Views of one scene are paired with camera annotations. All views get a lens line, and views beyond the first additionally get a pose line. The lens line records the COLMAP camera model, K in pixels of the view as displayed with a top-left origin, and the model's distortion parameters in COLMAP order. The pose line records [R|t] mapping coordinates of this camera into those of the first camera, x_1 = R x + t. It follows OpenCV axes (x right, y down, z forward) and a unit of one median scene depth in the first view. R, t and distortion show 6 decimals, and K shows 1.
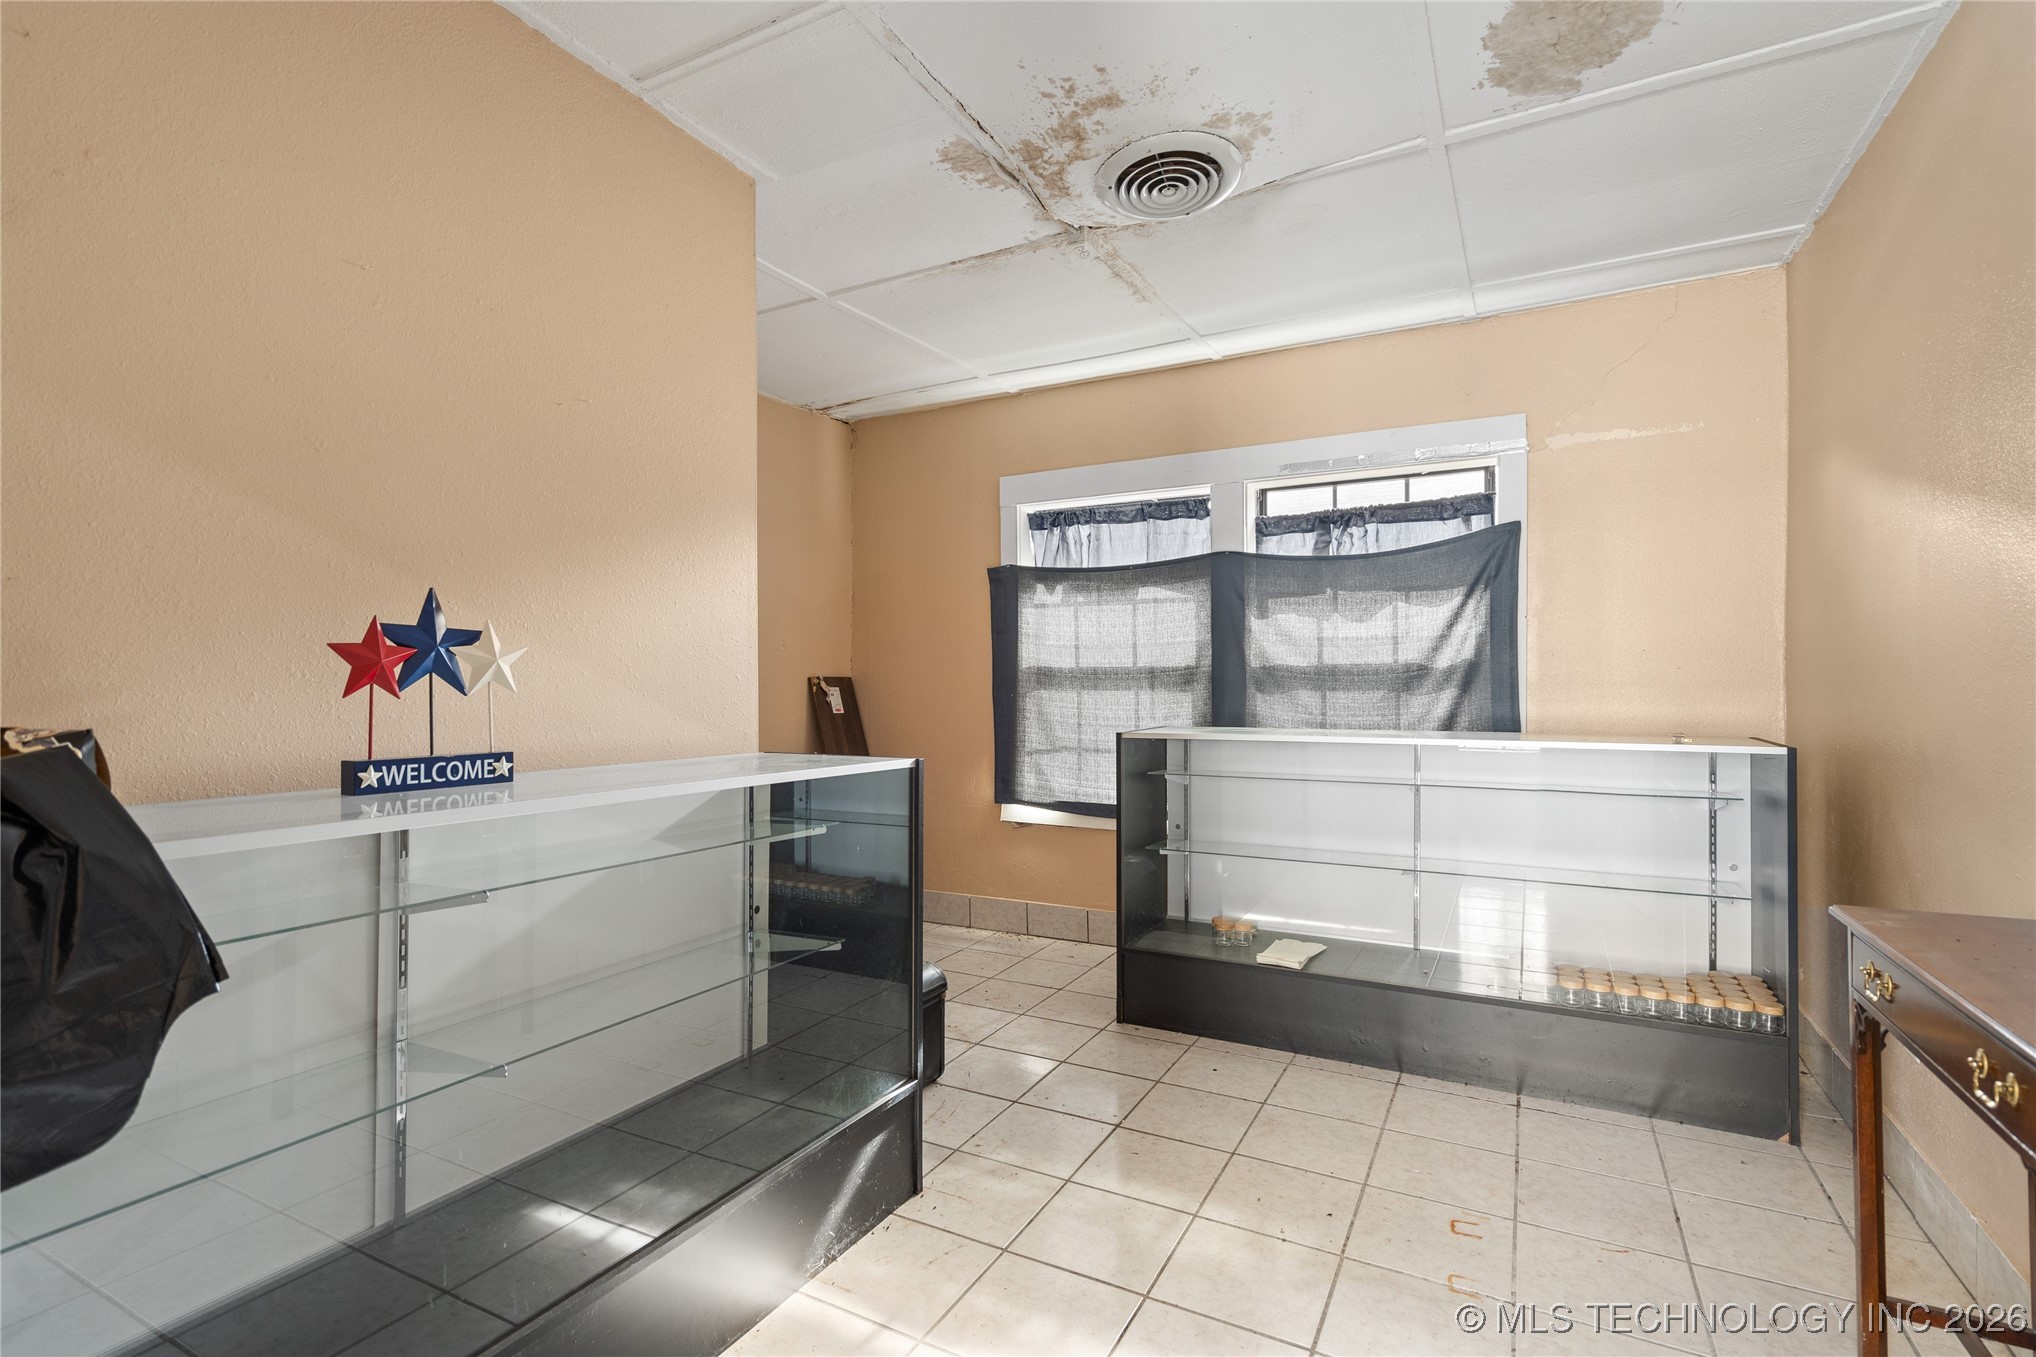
lens RADIAL K [[949.0, 0, 1014.2], [0, 949.0, 671.6], [0, 0, 1]] dist [-0.001095, -0.000113]
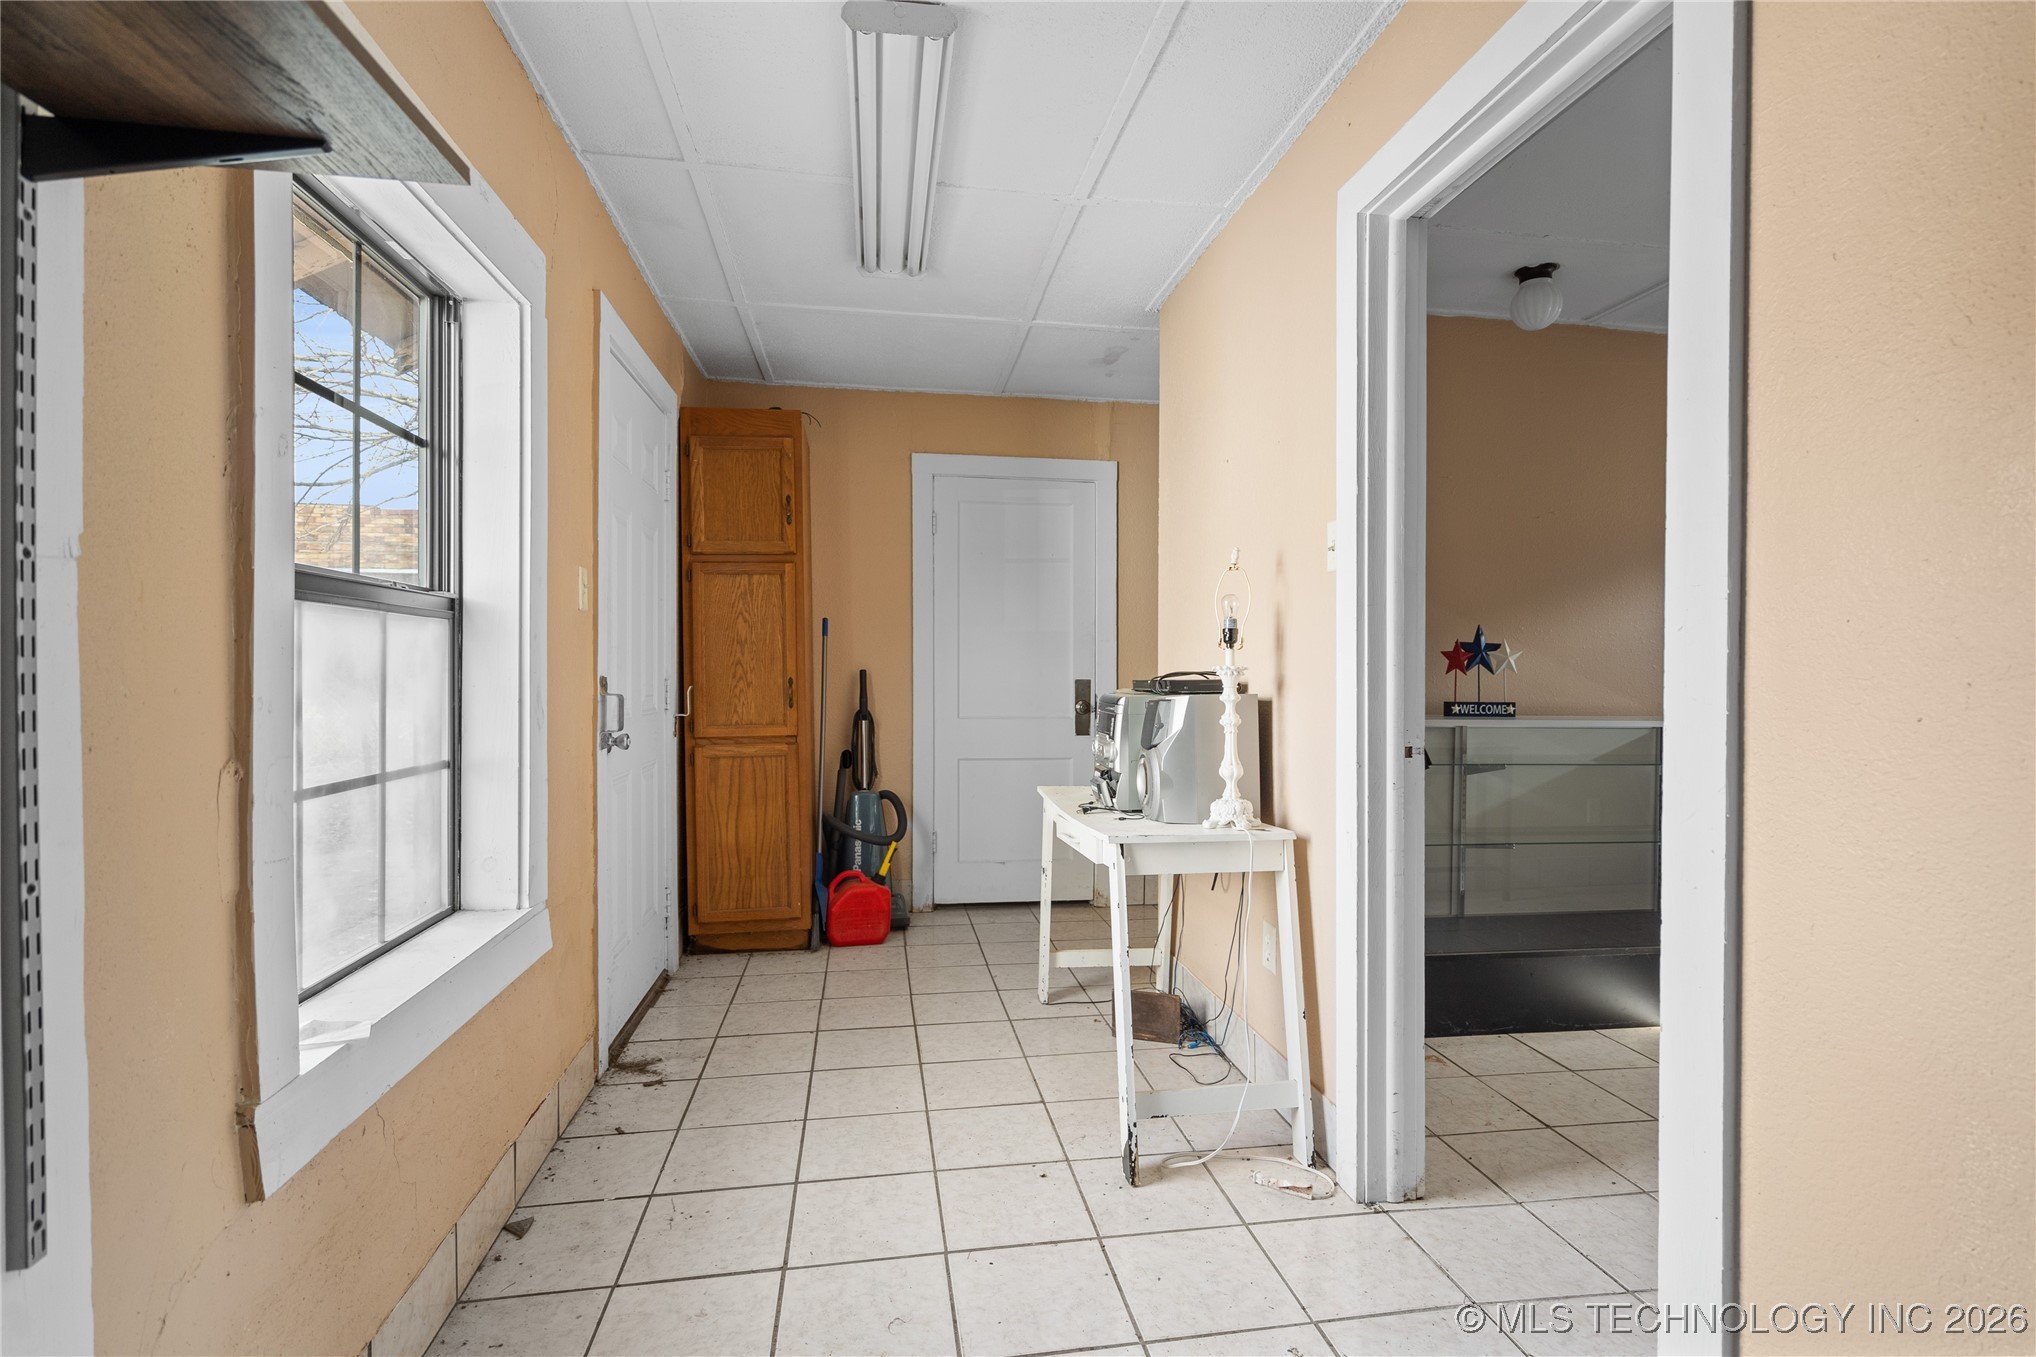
lens RADIAL K [[949.0, 0, 1015.0], [0, 949.0, 673.7], [0, 0, 1]] dist [-0.001095, -0.000113]
pose [[0.600126, 0.006755, -0.799877, 0.496074], [-0.000968, 0.999970, 0.007719, 0.008233], [0.799905, -0.003859, 0.600114, -1.175718]]
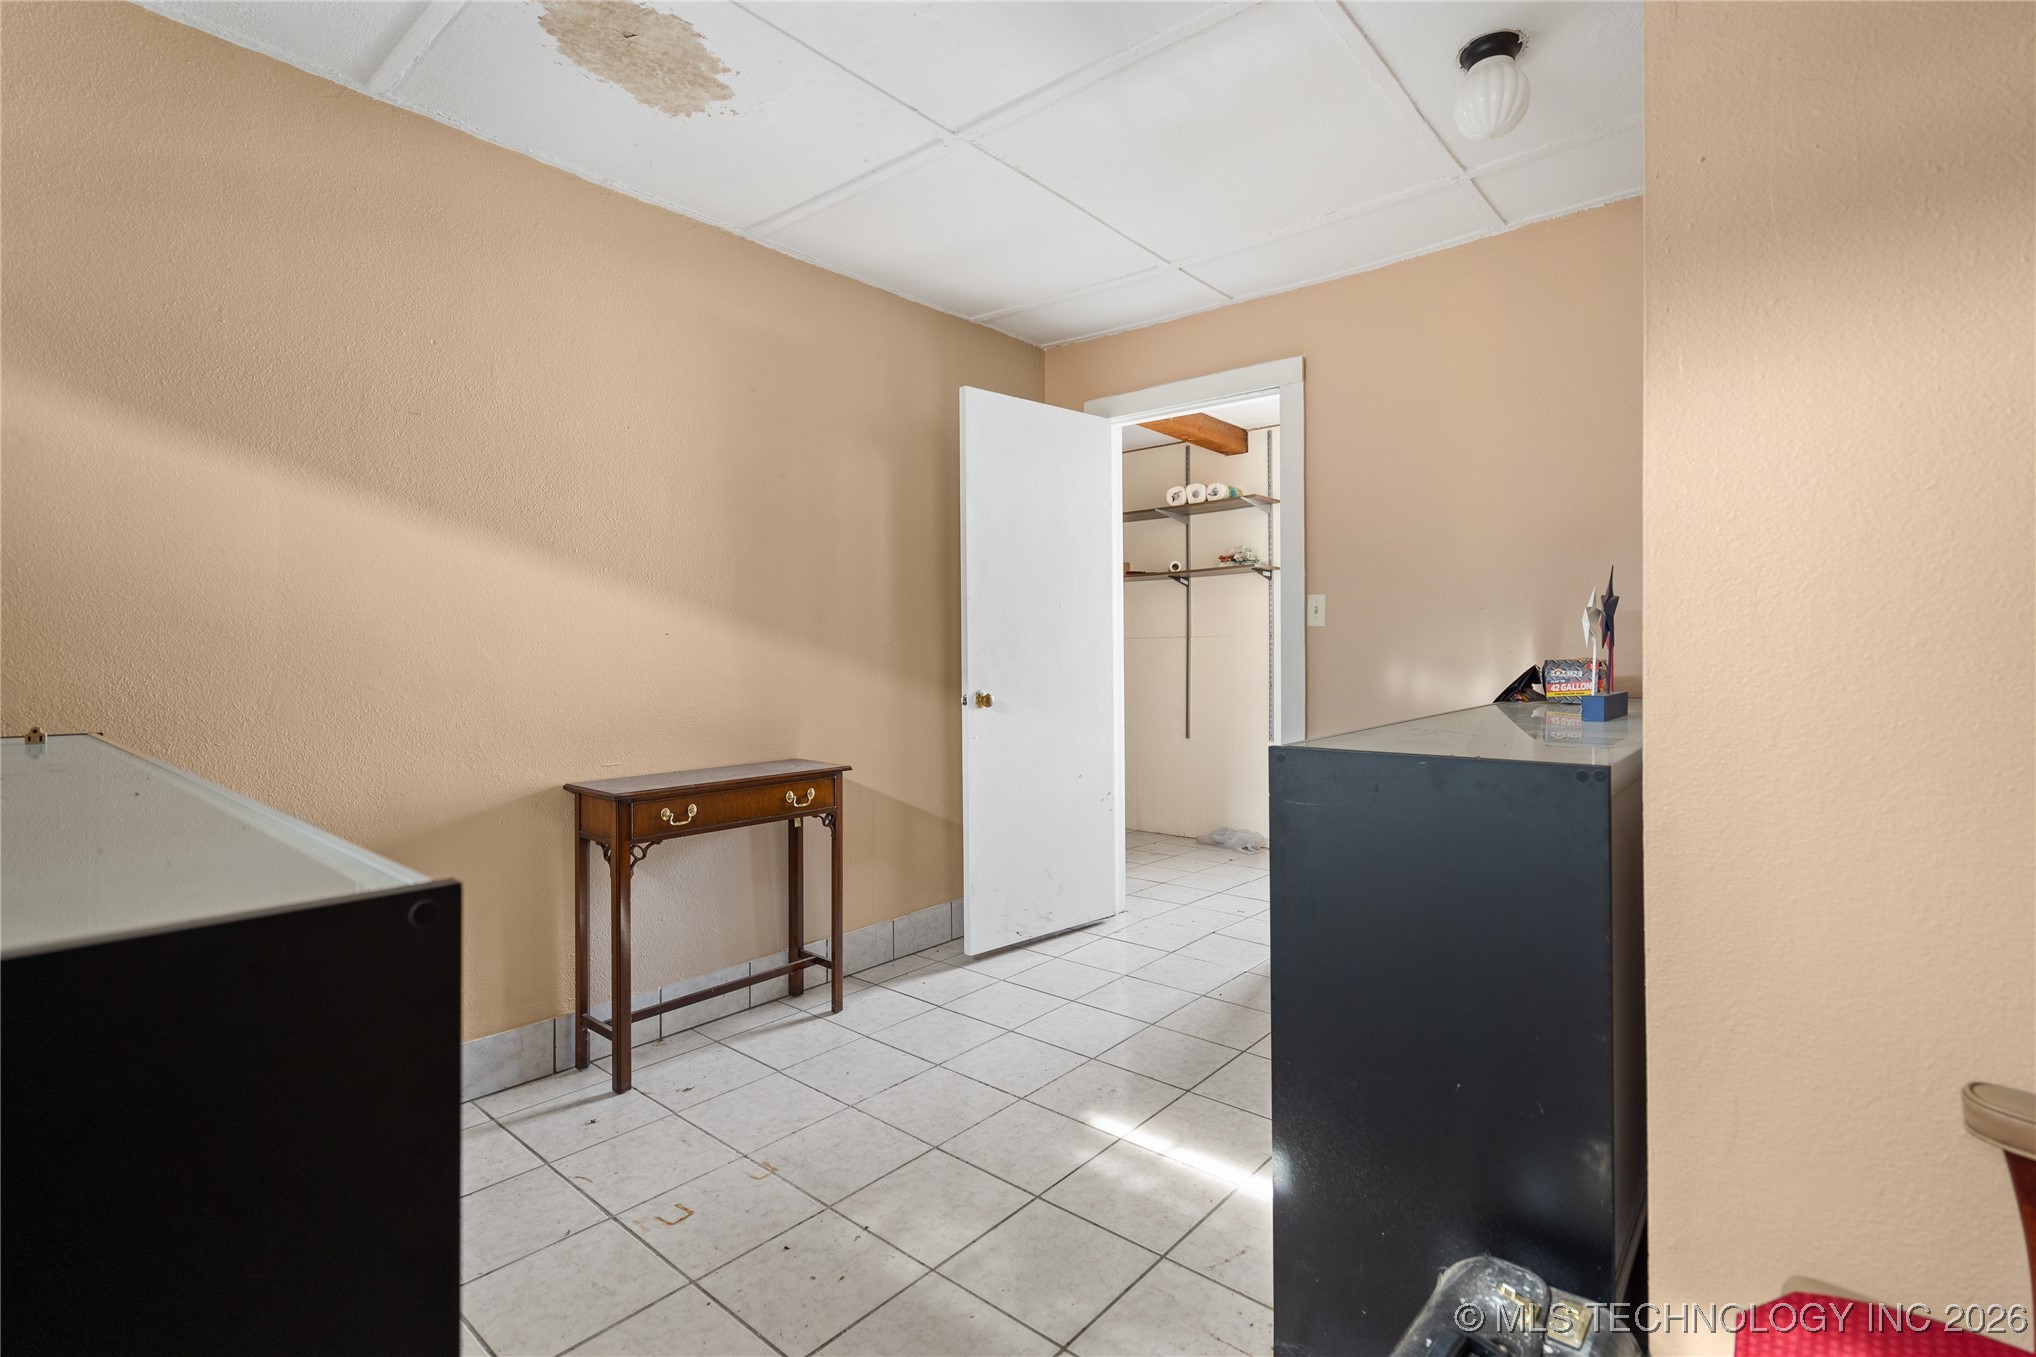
lens RADIAL K [[949.0, 0, 1015.4], [0, 949.0, 664.3], [0, 0, 1]] dist [-0.001095, -0.000113]
pose [[-0.976165, 0.003312, 0.217003, -0.063910], [0.004757, 0.999970, 0.006135, 0.024044], [-0.216976, 0.007021, -0.976152, 1.717066]]
